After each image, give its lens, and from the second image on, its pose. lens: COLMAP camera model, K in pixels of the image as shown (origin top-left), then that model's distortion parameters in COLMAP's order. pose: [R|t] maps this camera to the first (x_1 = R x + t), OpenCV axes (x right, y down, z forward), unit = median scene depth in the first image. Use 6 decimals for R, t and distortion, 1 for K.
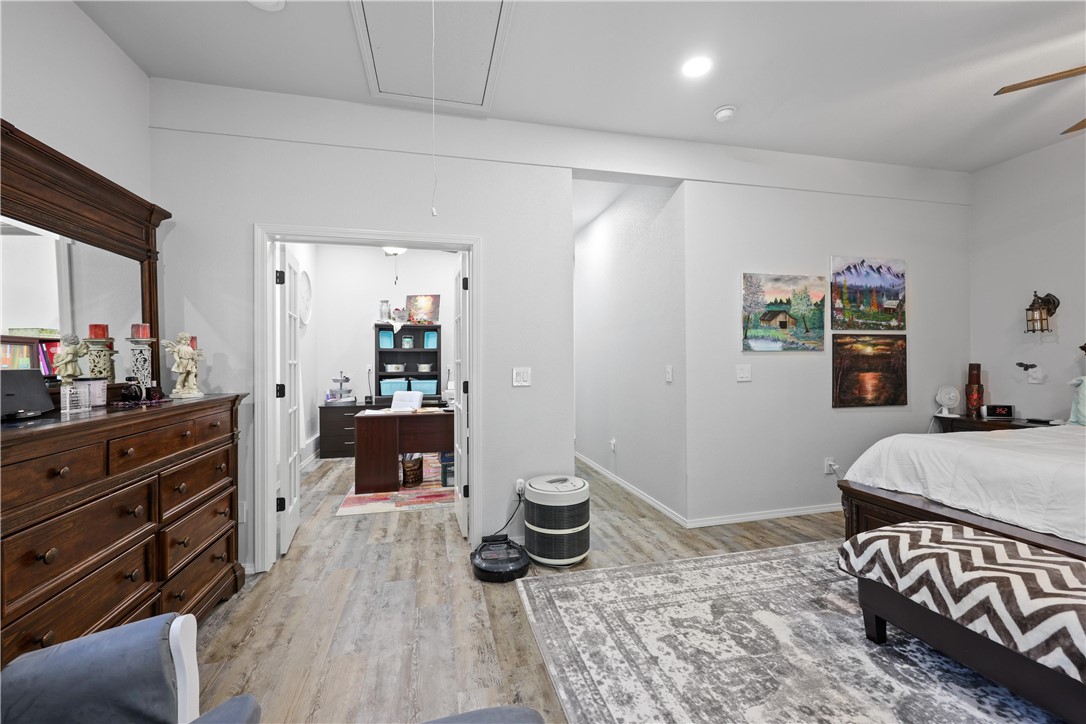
lens RADIAL K [[442.4, 0, 540.1], [0, 442.4, 360.8], [0, 0, 1]] dist [-0.000272, 0.000345]
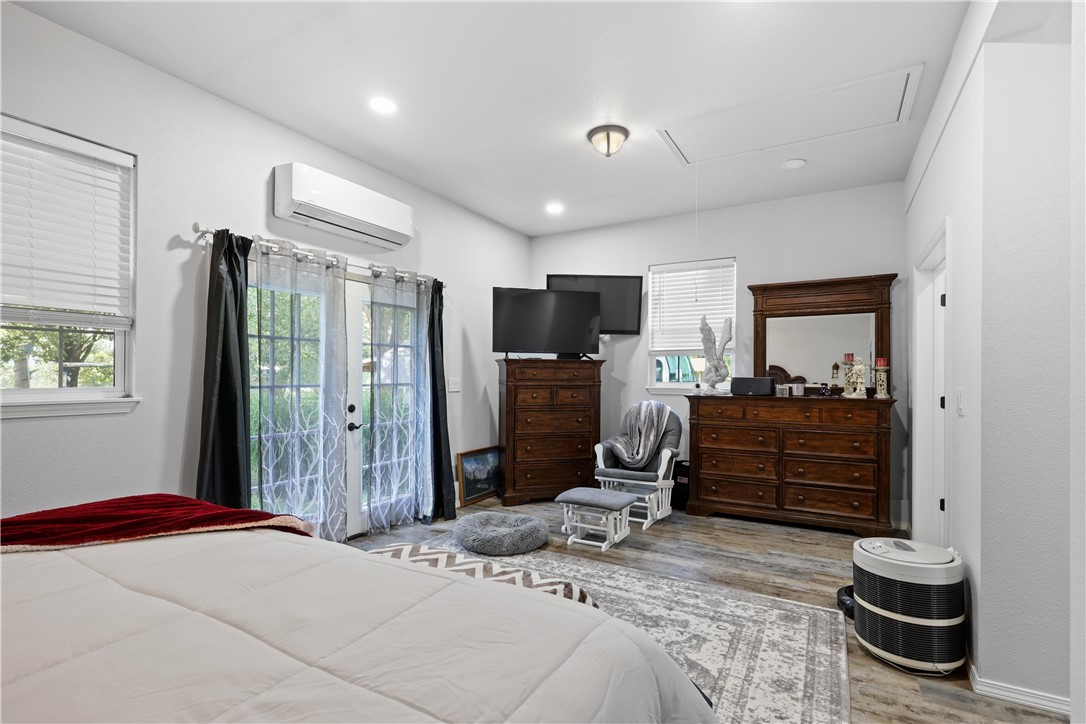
lens RADIAL K [[501.0, 0, 532.0], [0, 501.0, 369.3], [0, 0, 1]] dist [0.000654, 0.000385]
pose [[-0.699511, -0.002871, -0.714616, 1.170752], [-0.002130, 0.999996, -0.001932, -0.013143], [0.714619, 0.000171, -0.699514, 1.283481]]
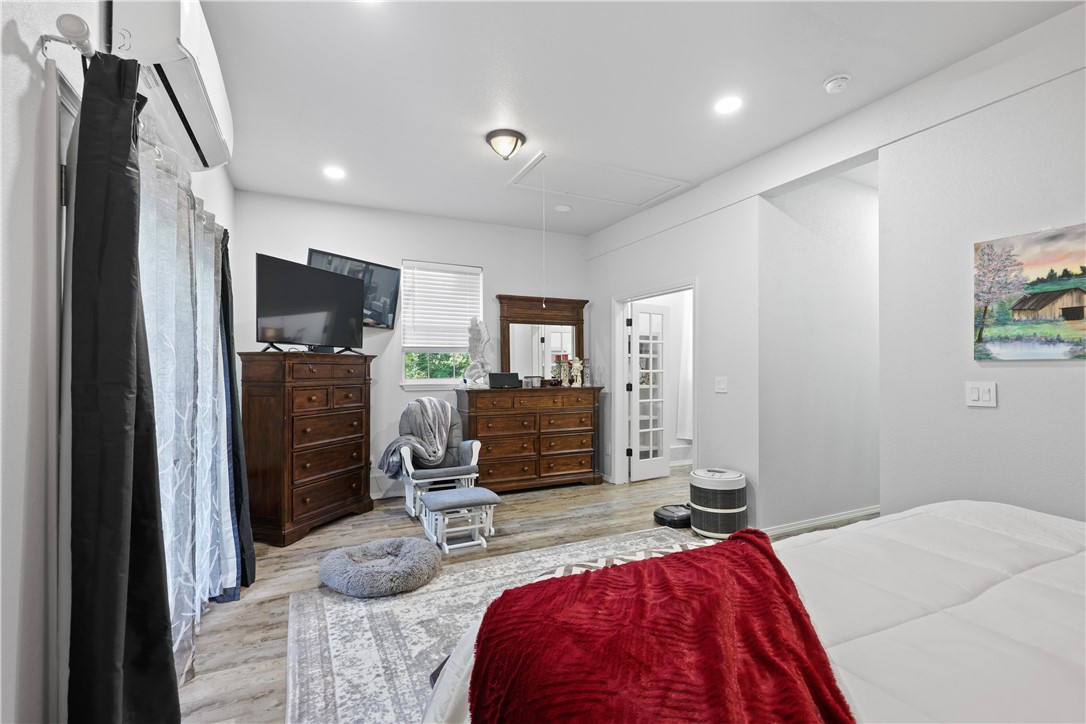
lens RADIAL K [[501.0, 0, 535.8], [0, 501.0, 364.5], [0, 0, 1]] dist [0.000654, 0.000385]
pose [[0.200209, -0.003127, -0.979748, 1.445487], [-0.002159, 0.999991, -0.003633, -0.016727], [0.979751, 0.002843, 0.200201, 0.274595]]
